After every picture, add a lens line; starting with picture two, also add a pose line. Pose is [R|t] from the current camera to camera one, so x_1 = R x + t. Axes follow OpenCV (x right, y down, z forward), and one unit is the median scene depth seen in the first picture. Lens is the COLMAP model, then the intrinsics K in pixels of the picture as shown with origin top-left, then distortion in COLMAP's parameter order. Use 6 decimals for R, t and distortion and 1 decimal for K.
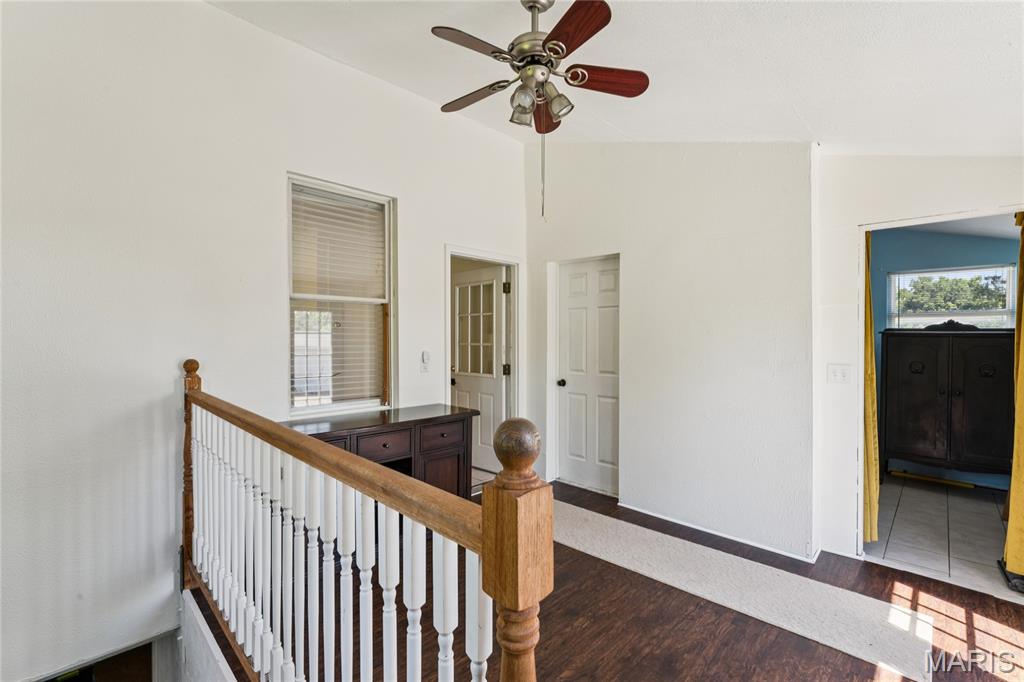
lens RADIAL K [[459.1, 0, 511.6], [0, 459.1, 342.3], [0, 0, 1]] dist [-0.000982, -0.000382]
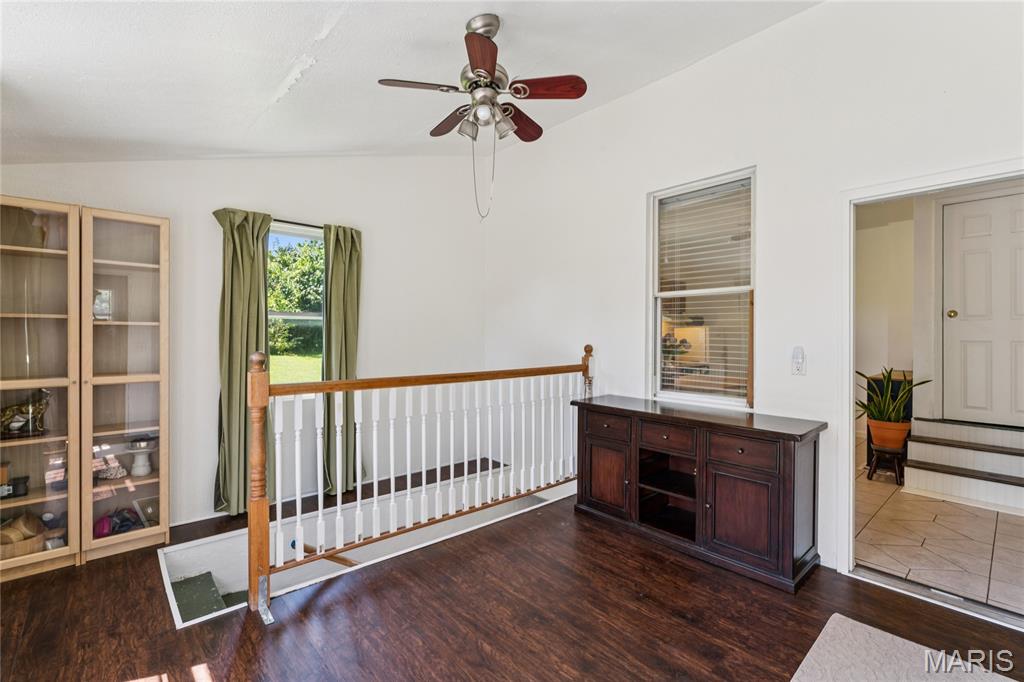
lens RADIAL K [[454.4, 0, 509.9], [0, 454.4, 331.5], [0, 0, 1]] dist [-0.000069, 0.000128]
pose [[-0.066022, -0.001586, -0.997817, 0.659519], [-0.003202, 0.999994, -0.001378, -0.002357], [0.997813, 0.003104, -0.066027, 0.636017]]
